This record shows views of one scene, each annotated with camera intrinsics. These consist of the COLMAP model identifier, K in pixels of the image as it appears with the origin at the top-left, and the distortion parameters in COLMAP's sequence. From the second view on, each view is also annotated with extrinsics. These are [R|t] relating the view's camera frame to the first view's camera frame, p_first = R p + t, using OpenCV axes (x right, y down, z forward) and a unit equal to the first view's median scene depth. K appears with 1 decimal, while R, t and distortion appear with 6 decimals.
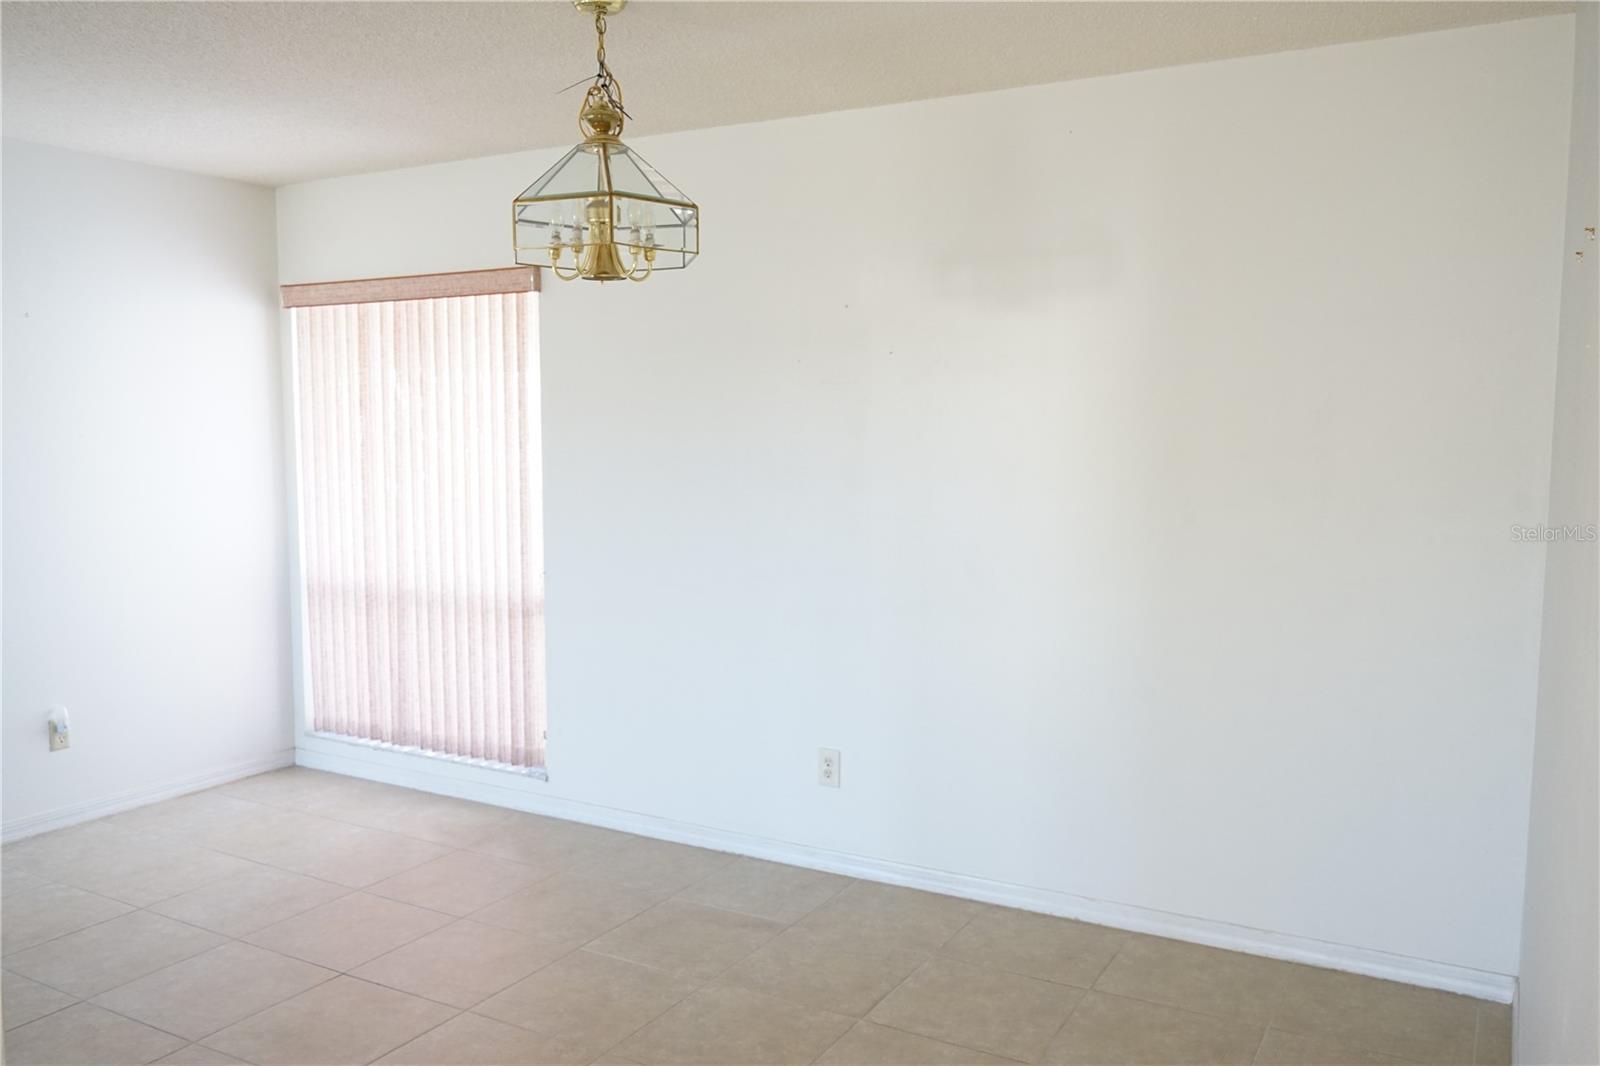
lens RADIAL K [[1241.1, 0, 800.0], [0, 1241.1, 533.0], [0, 0, 1]] dist [-0.045897, 0.000198]
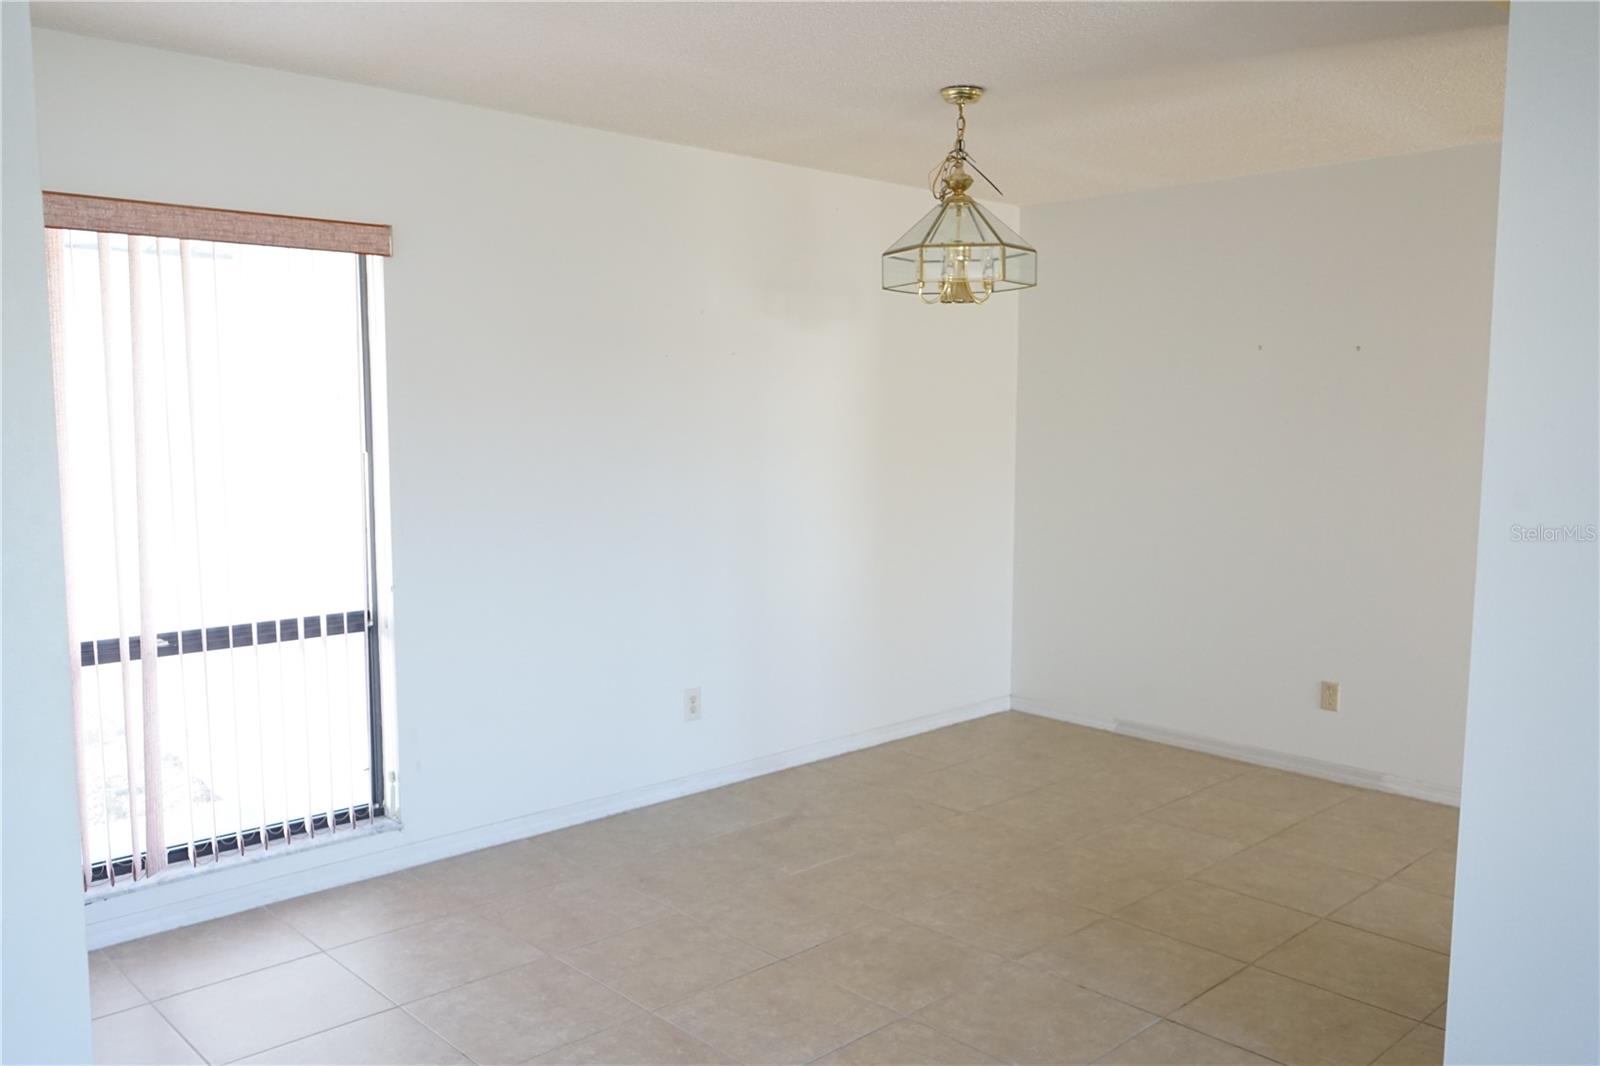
lens RADIAL K [[1265.6, 0, 796.6], [0, 1265.6, 540.8], [0, 0, 1]] dist [-0.008435, 0.011059]
pose [[0.309245, -0.103586, 0.945324, -0.934280], [0.079232, 0.993400, 0.082935, -0.049933], [-0.947676, 0.049253, 0.315411, 0.454769]]
